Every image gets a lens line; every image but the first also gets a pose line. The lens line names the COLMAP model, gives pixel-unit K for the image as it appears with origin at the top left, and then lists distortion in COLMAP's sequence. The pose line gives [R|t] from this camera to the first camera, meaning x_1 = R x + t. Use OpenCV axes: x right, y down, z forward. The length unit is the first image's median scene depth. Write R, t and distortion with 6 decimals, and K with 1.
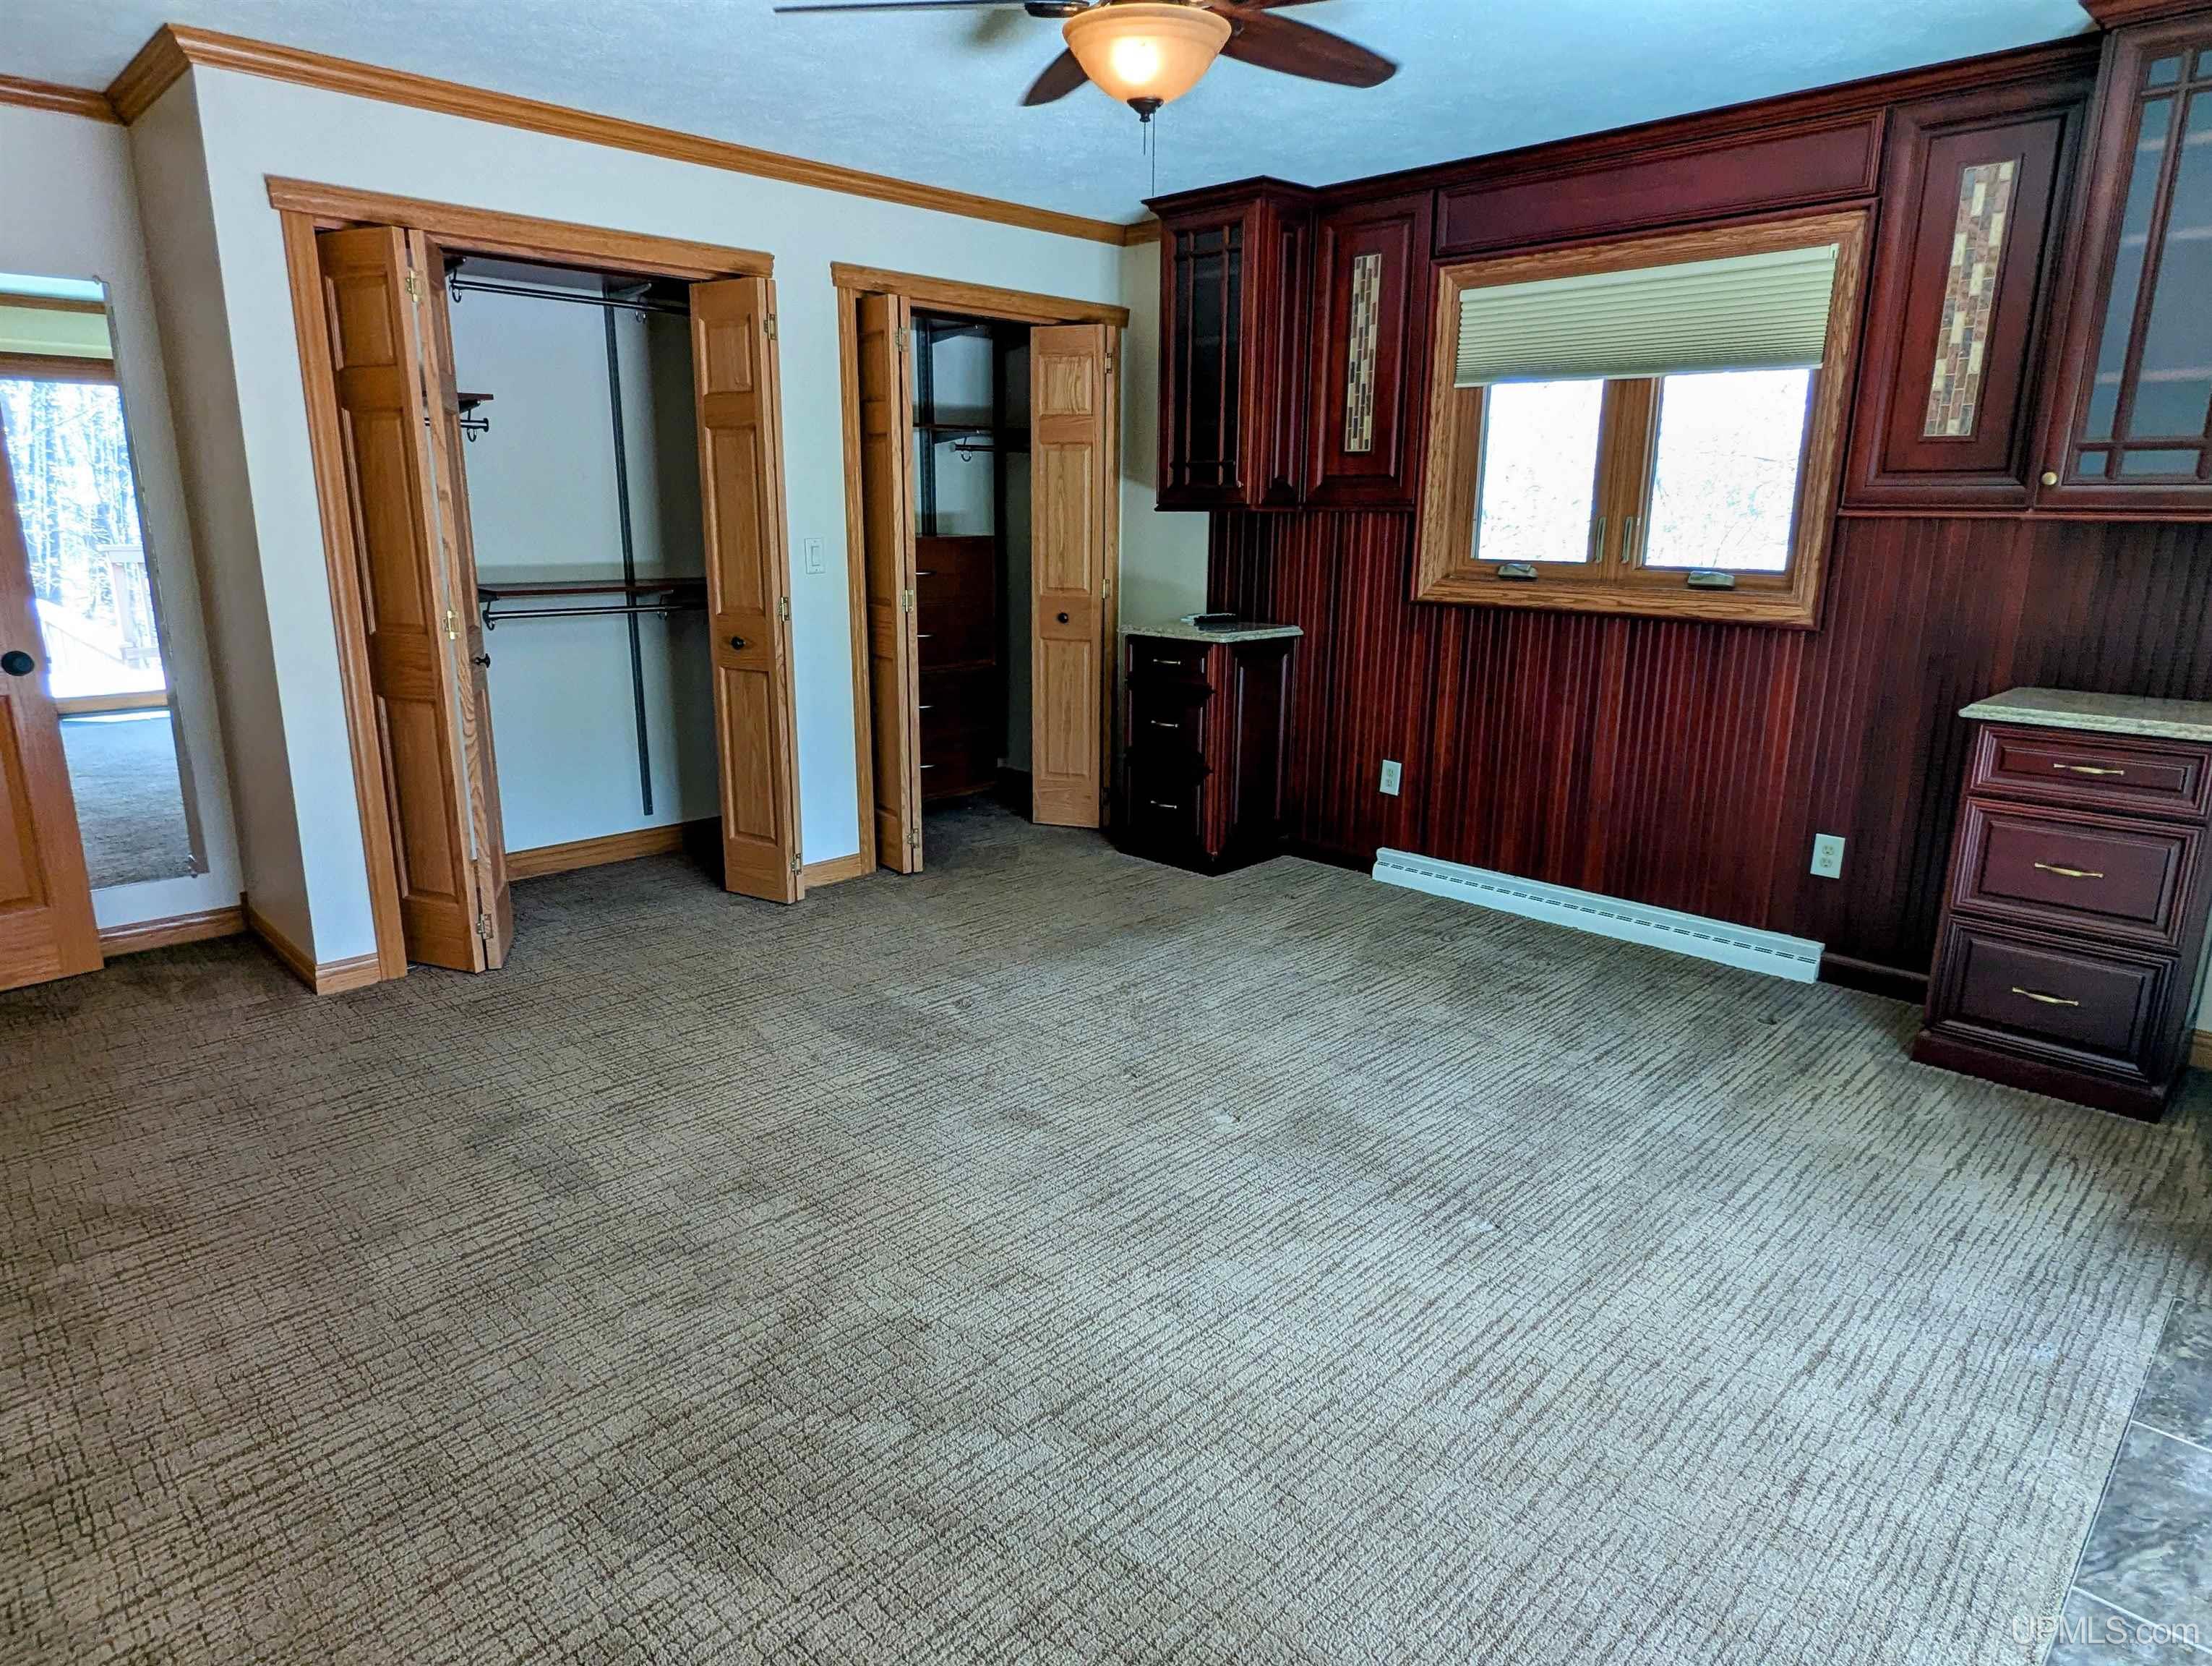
lens RADIAL K [[1308.7, 0, 1106.0], [0, 1308.7, 833.0], [0, 0, 1]] dist [-0.002064, -0.004237]
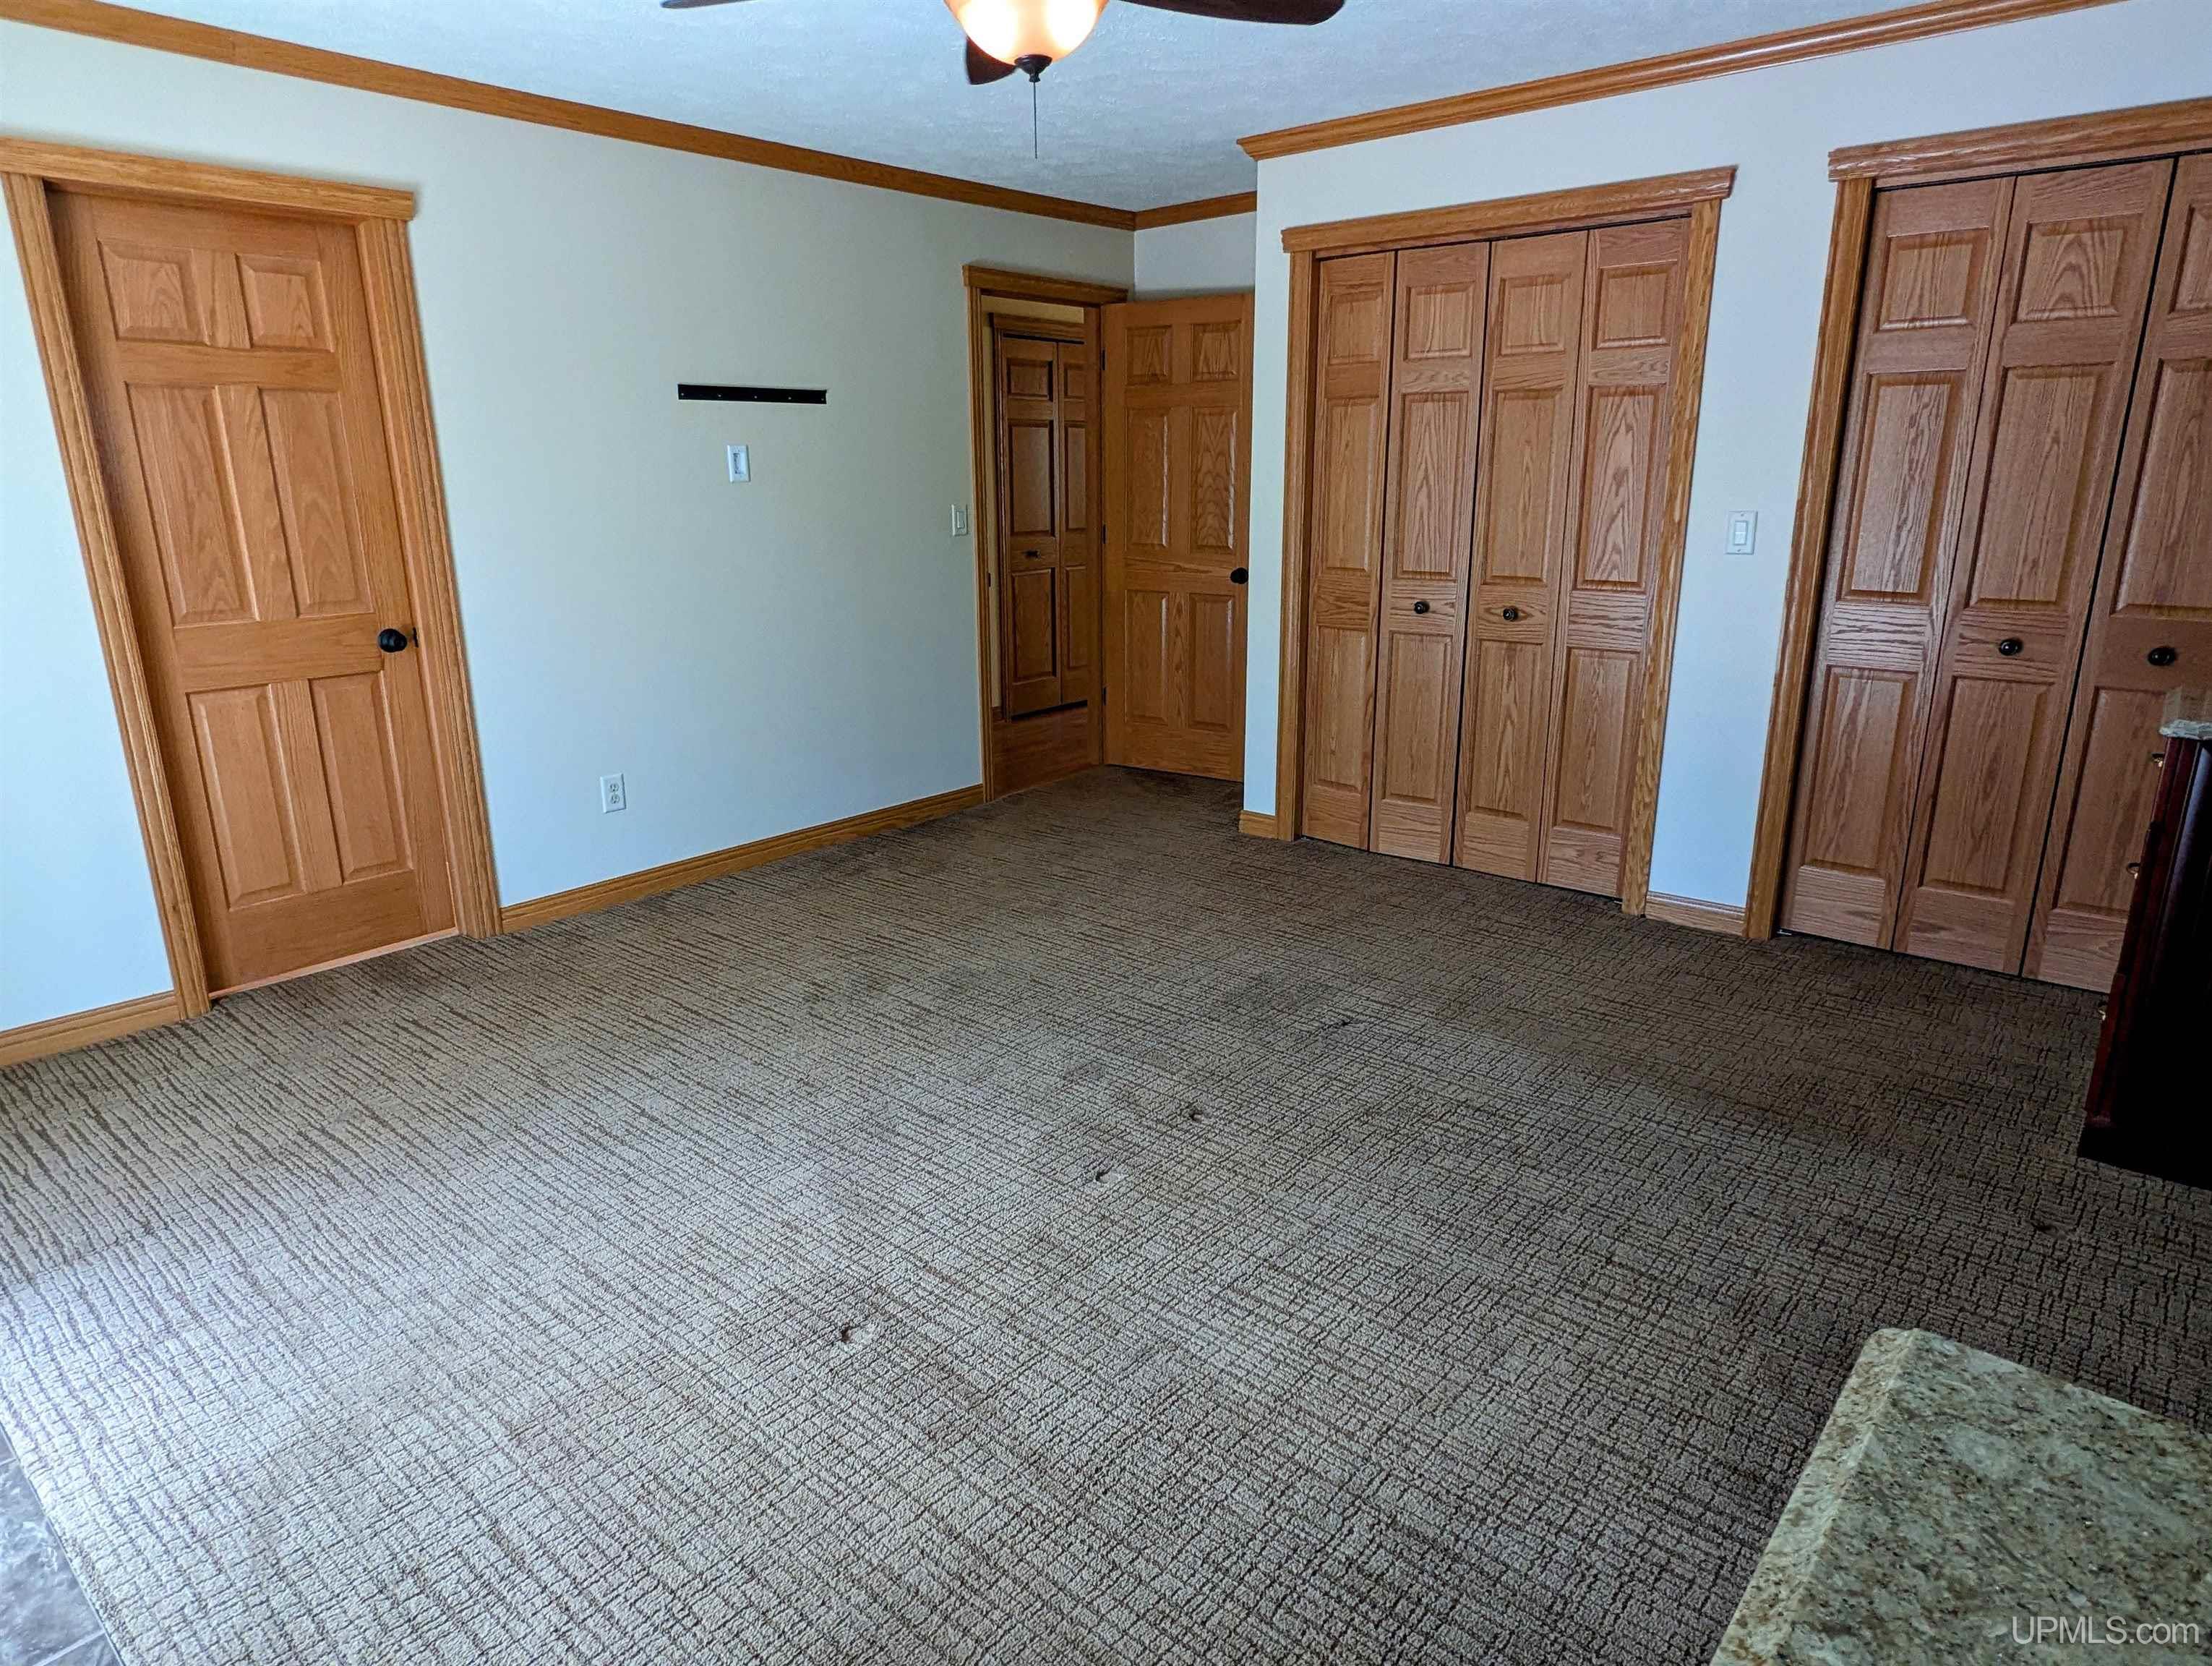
lens RADIAL K [[1326.4, 0, 1106.0], [0, 1326.4, 833.0], [0, 0, 1]] dist [0.005221, -0.016641]
pose [[0.068404, 0.257841, -0.963763, 0.640487], [-0.232005, 0.943653, 0.235994, -0.149564], [0.970306, 0.207455, 0.124370, 0.601583]]
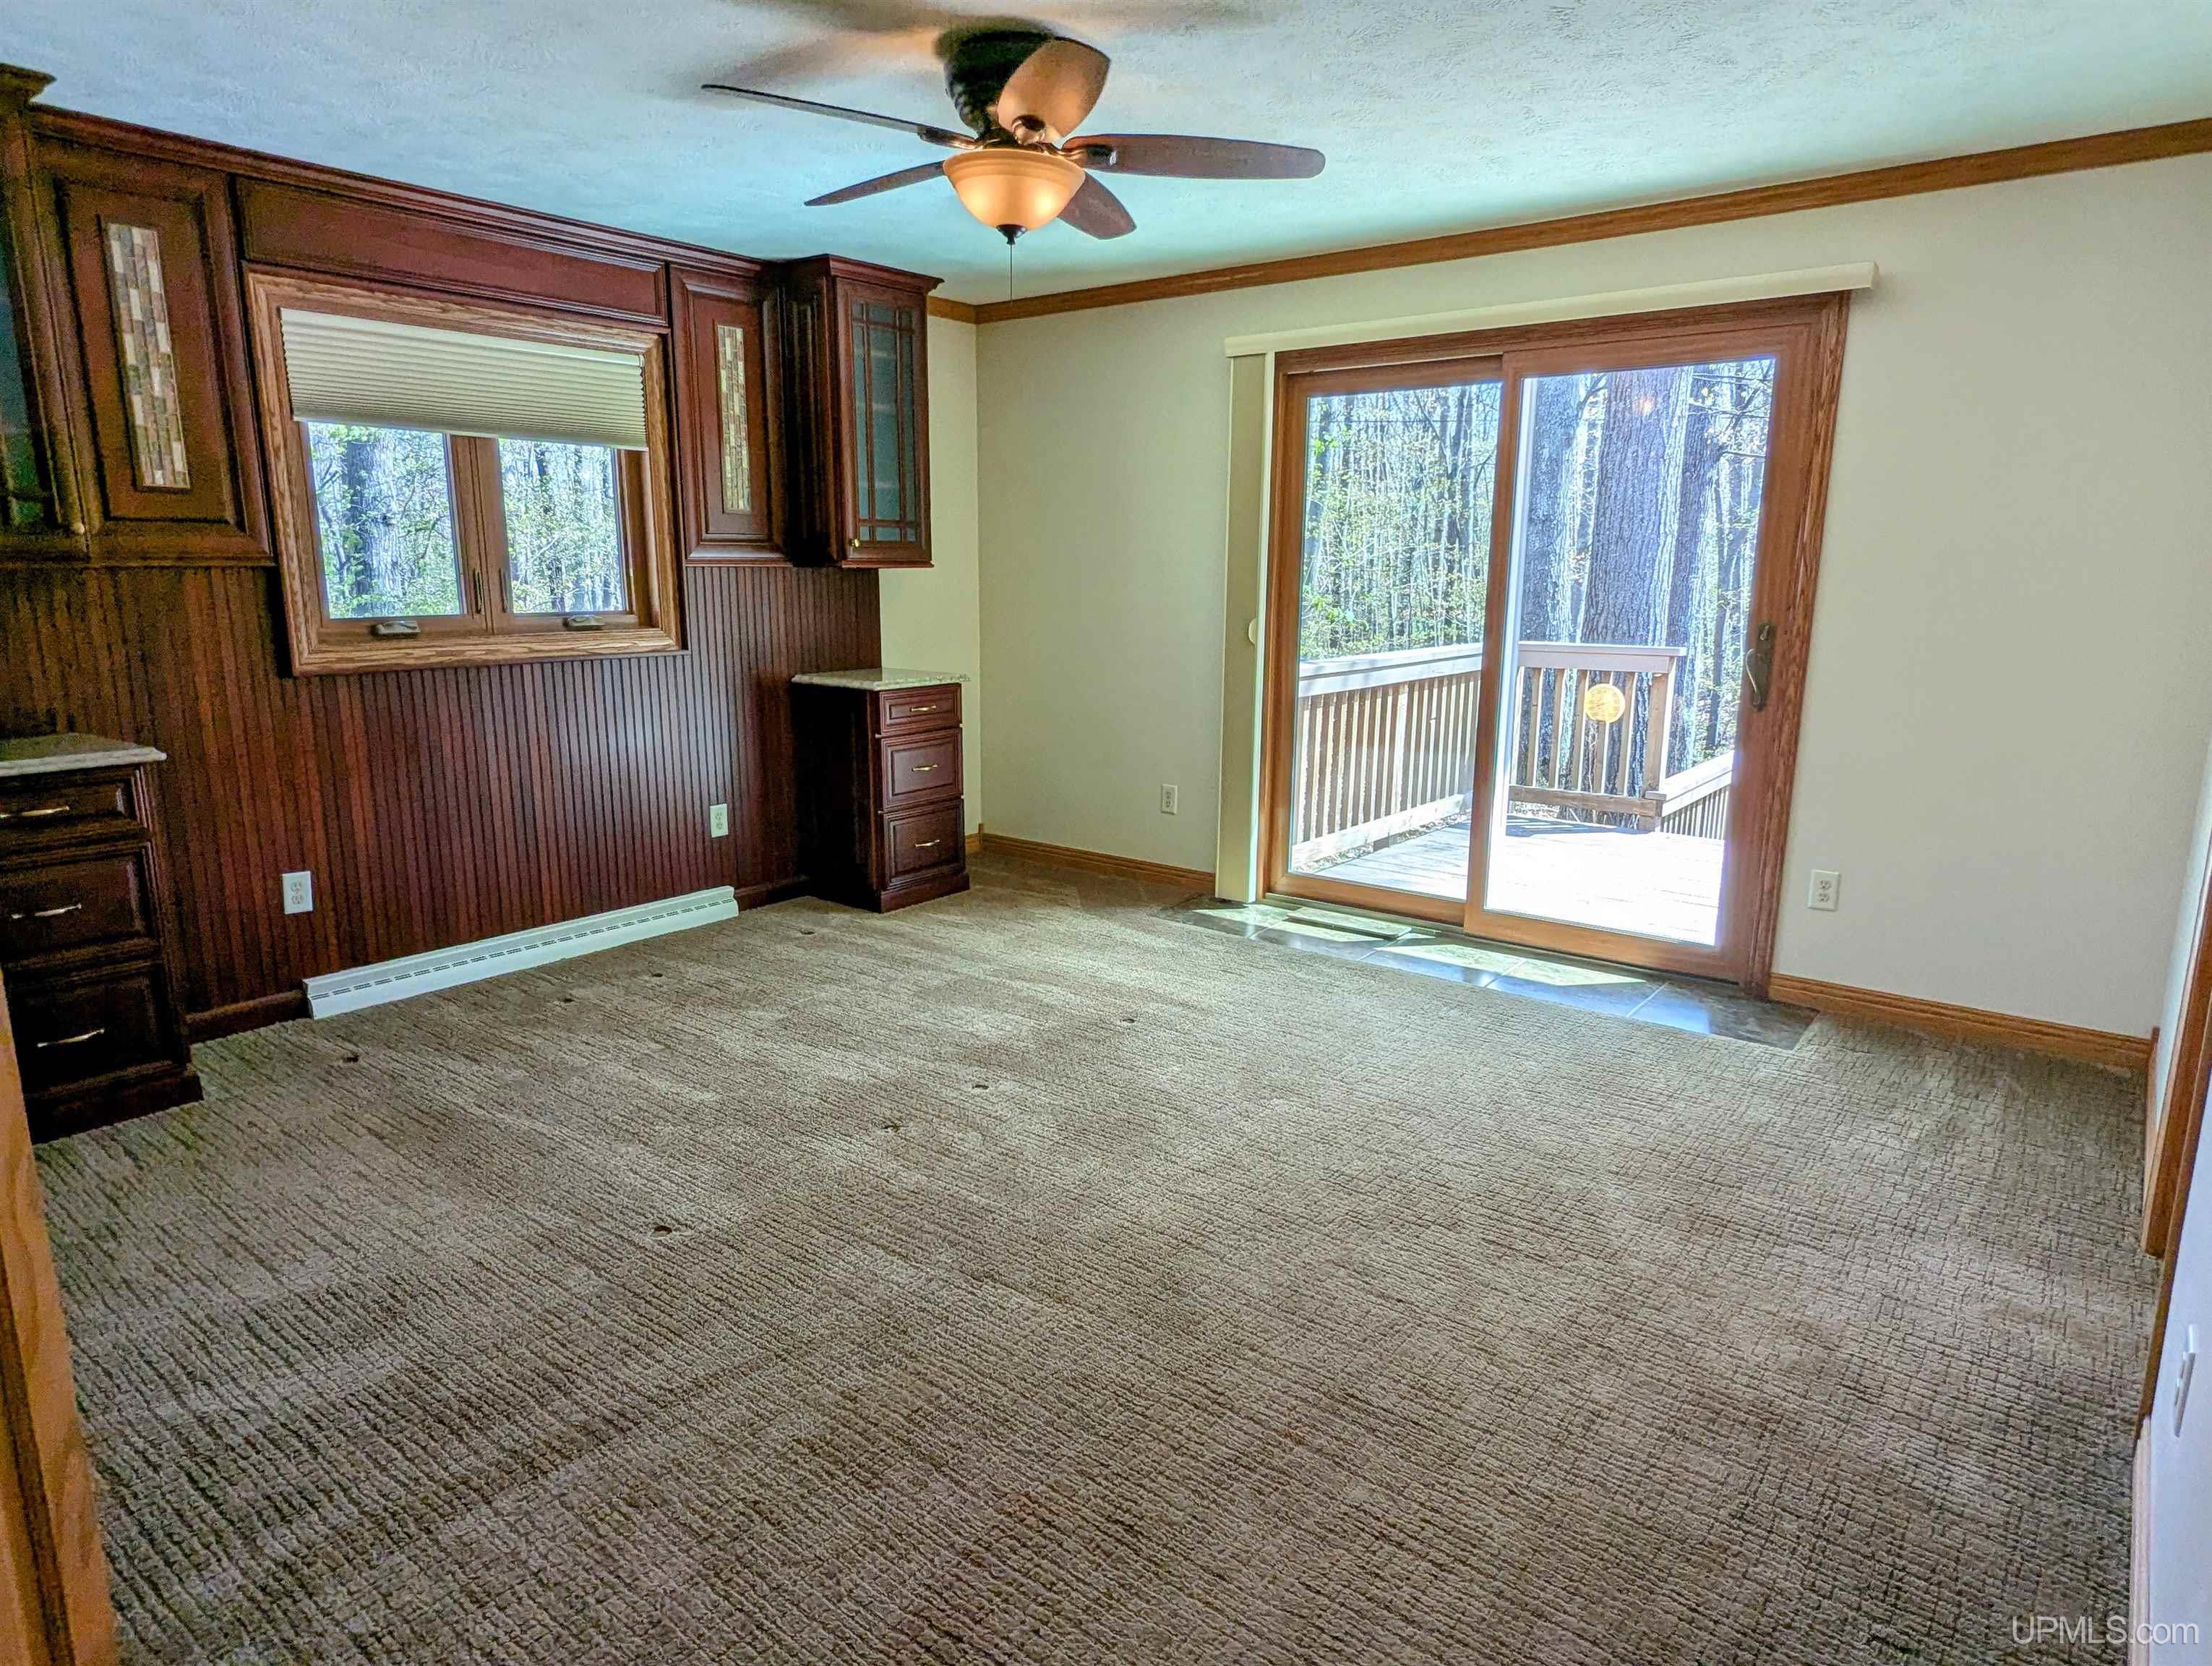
lens RADIAL K [[1308.7, 0, 1106.0], [0, 1308.7, 833.0], [0, 0, 1]] dist [-0.002064, -0.004237]
pose [[-0.129005, -0.213376, 0.968415, -0.722822], [0.226803, 0.944342, 0.238285, -0.181426], [-0.965359, 0.250379, -0.073431, 0.660258]]
